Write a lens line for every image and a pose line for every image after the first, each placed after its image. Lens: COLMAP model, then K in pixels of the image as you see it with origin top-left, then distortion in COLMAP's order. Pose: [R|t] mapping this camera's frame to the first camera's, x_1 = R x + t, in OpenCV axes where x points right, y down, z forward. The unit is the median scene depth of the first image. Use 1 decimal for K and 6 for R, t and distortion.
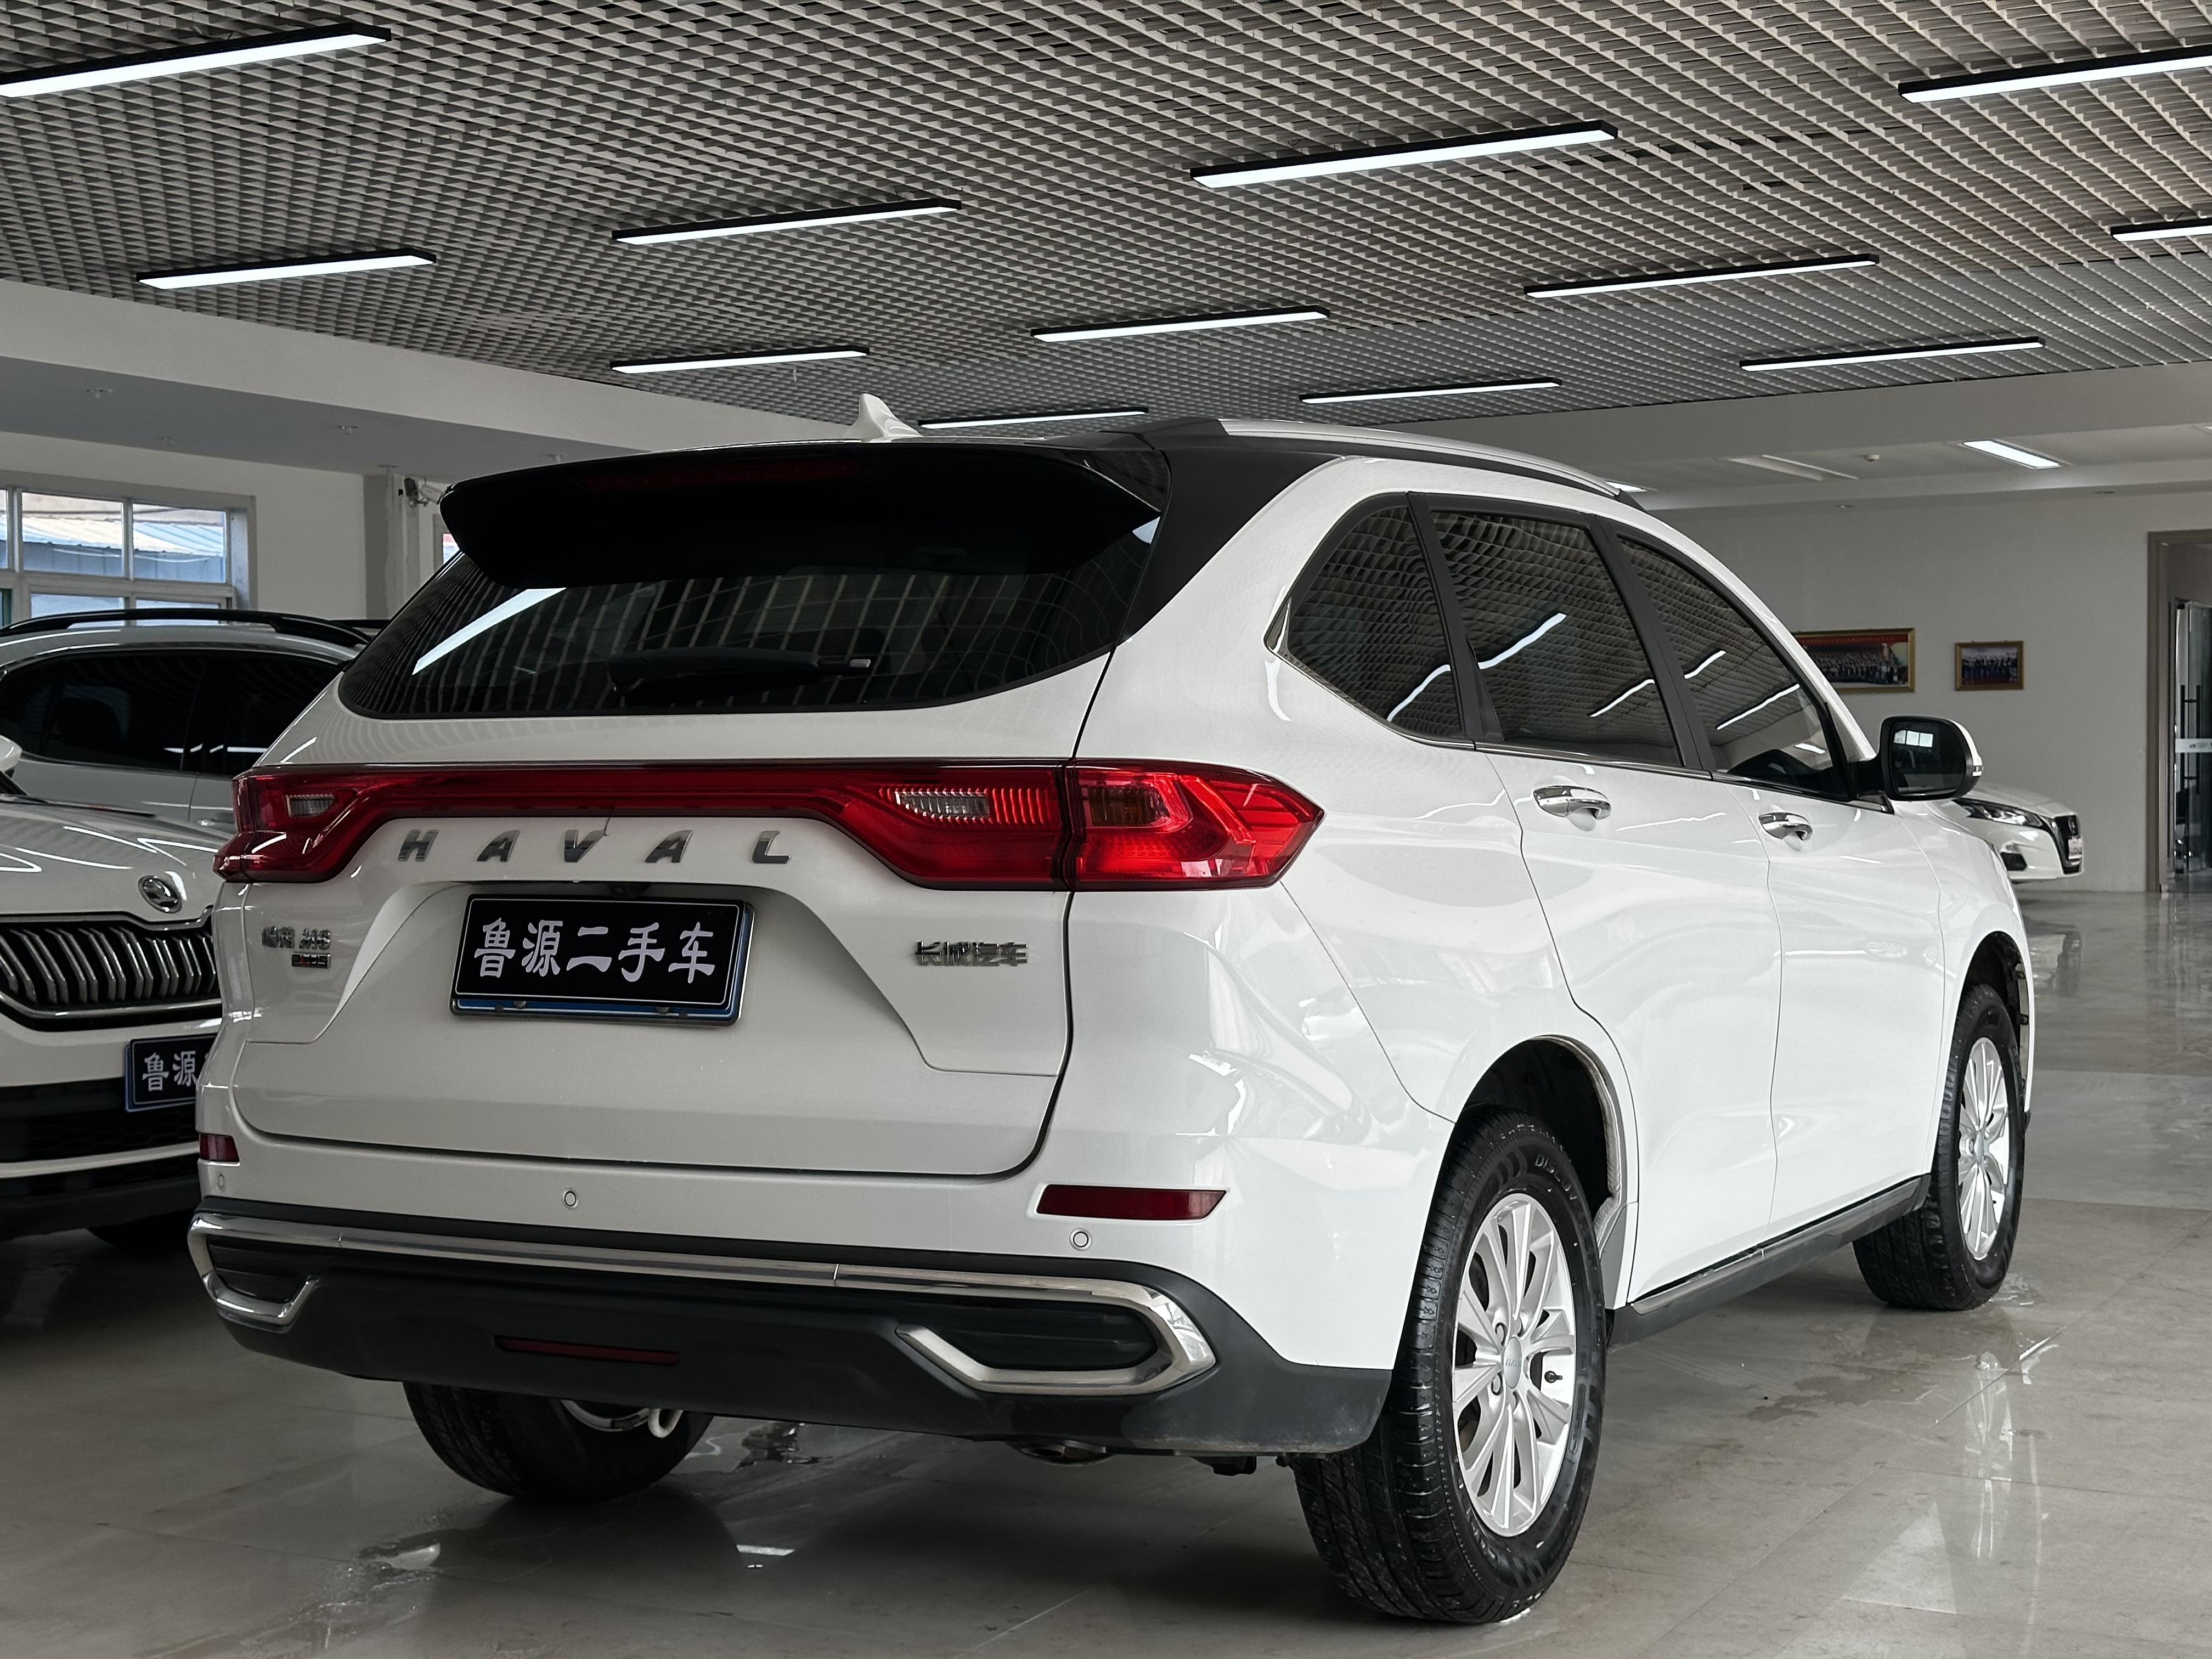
lens RADIAL K [[3111.0, 0, 1106.0], [0, 3111.0, 829.5], [0, 0, 1]] dist [0.195980, 0.008109]
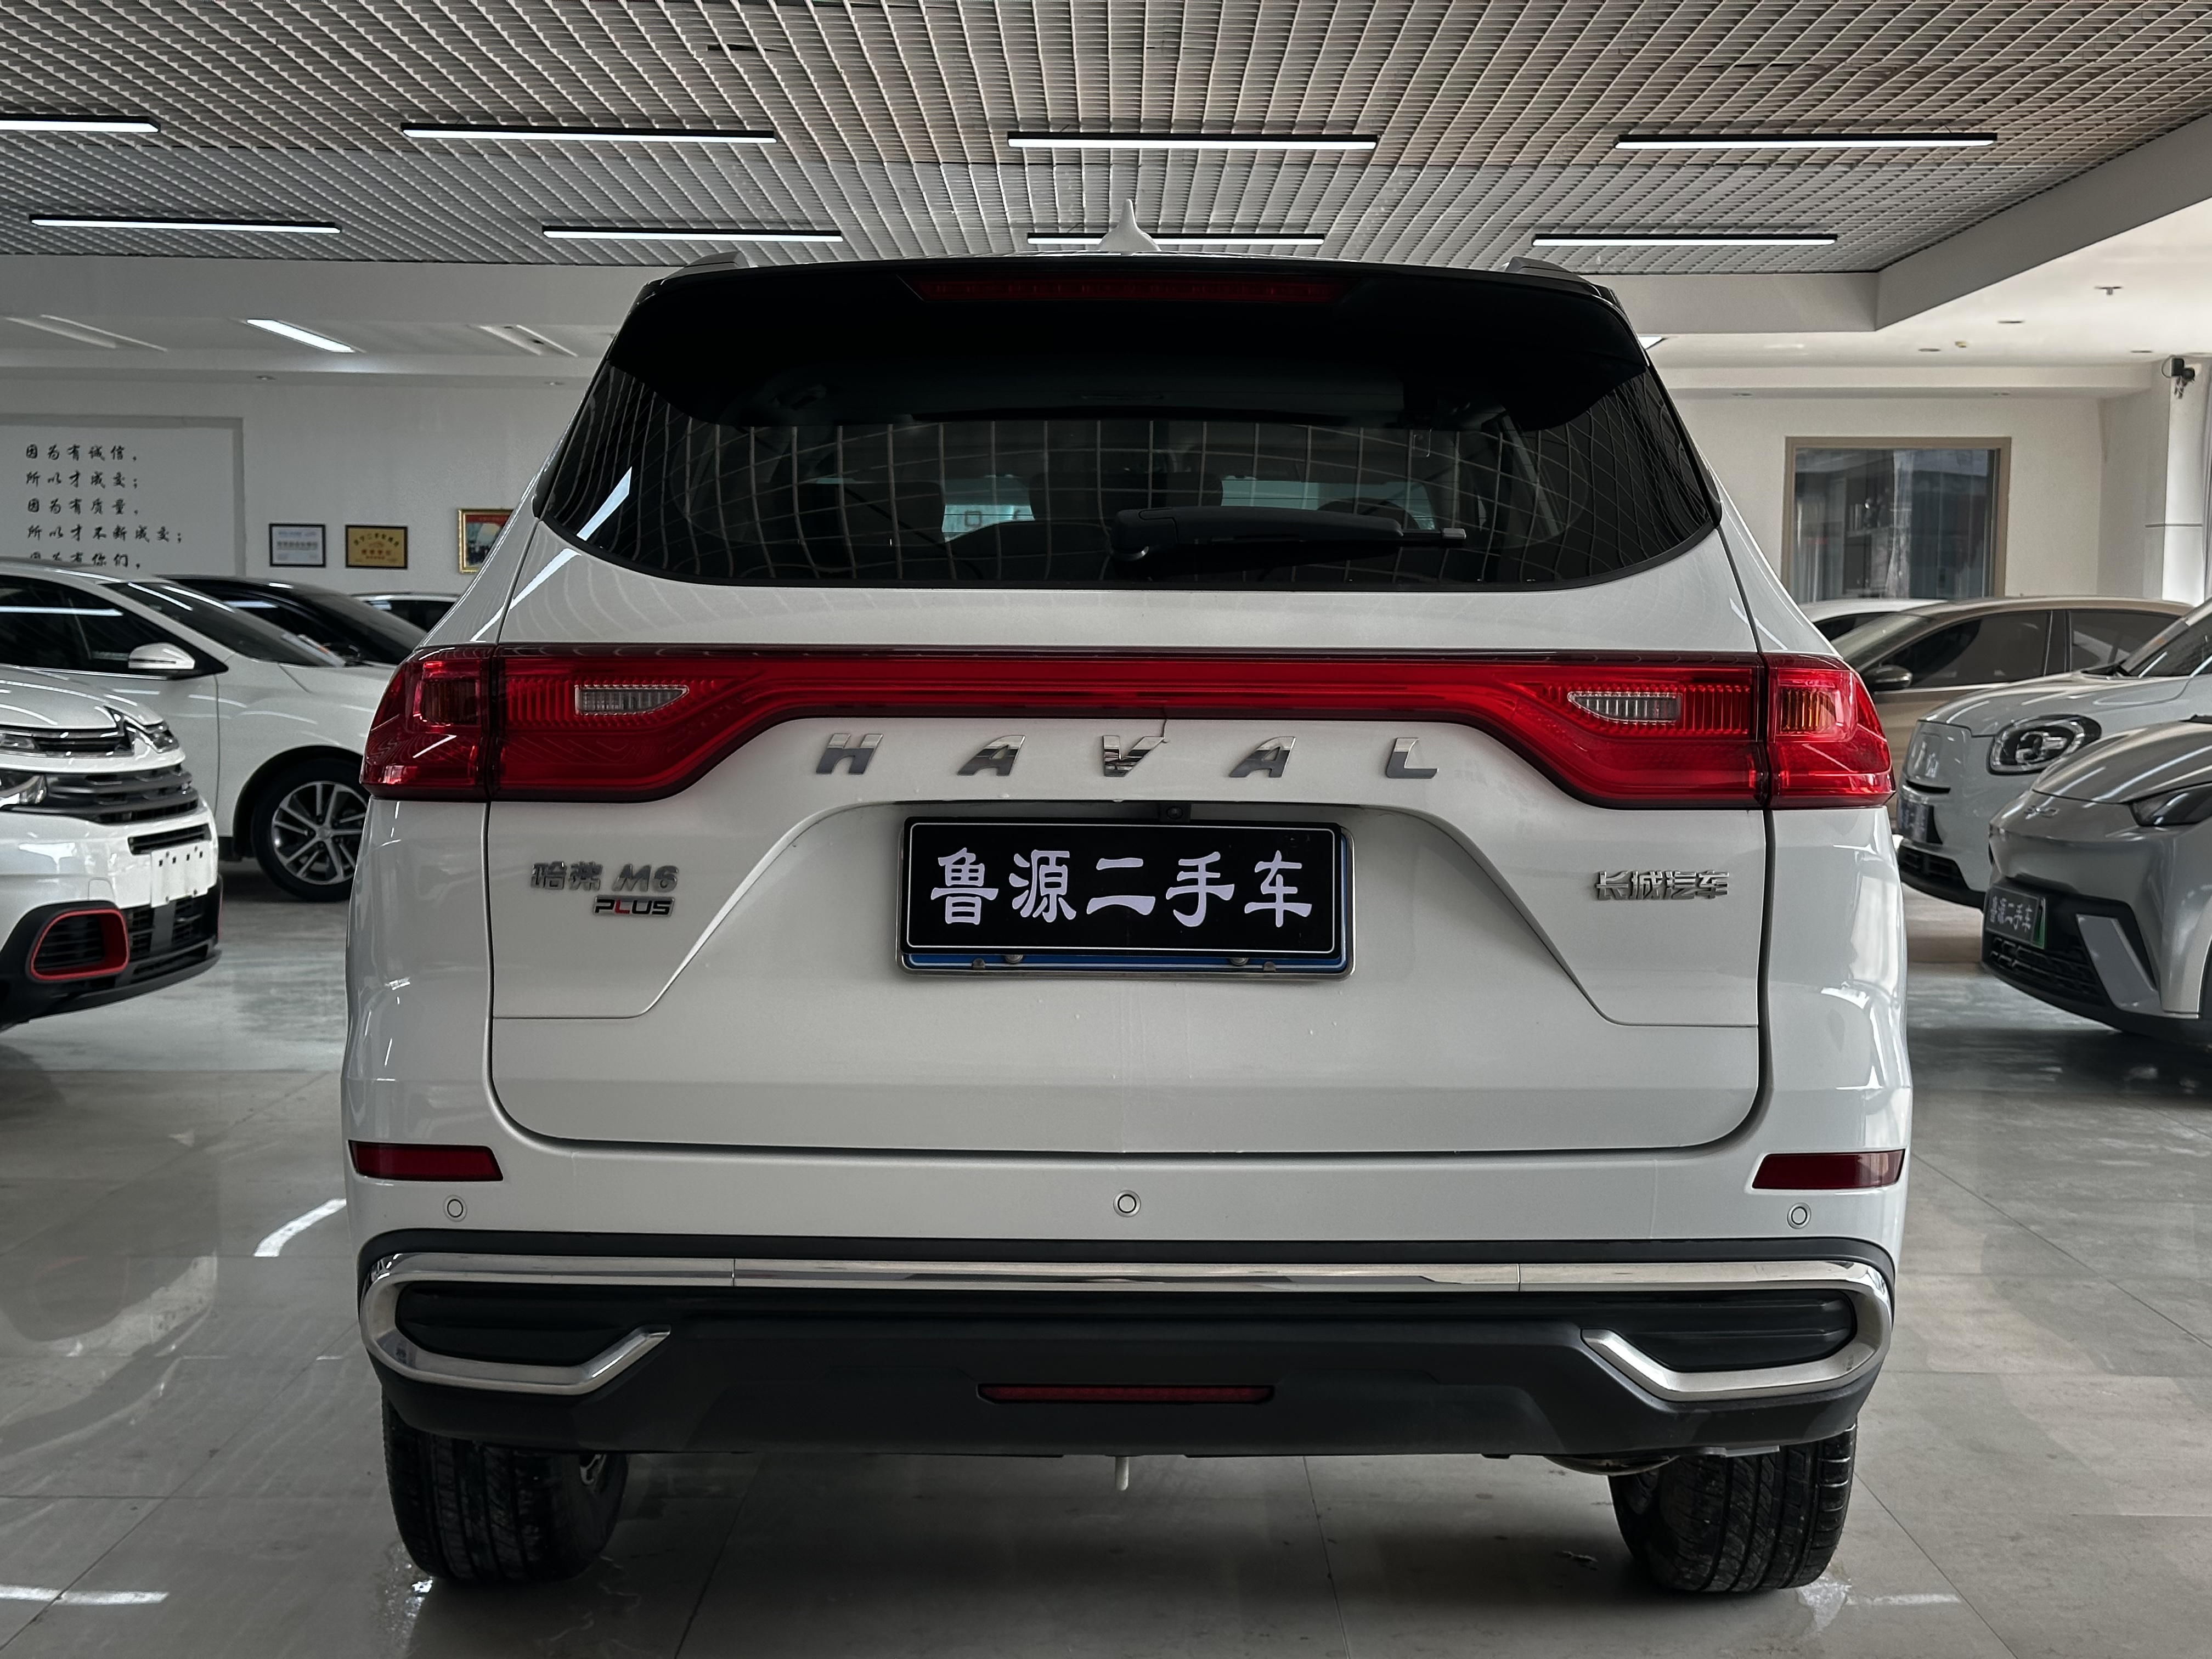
lens RADIAL K [[3111.0, 0, 1106.0], [0, 3111.0, 829.5], [0, 0, 1]] dist [0.195980, 0.008109]
pose [[0.865317, -0.012533, 0.501068, -0.563861], [-0.006337, 0.999334, 0.035939, -0.004221], [-0.501184, -0.034274, 0.864661, 0.327622]]
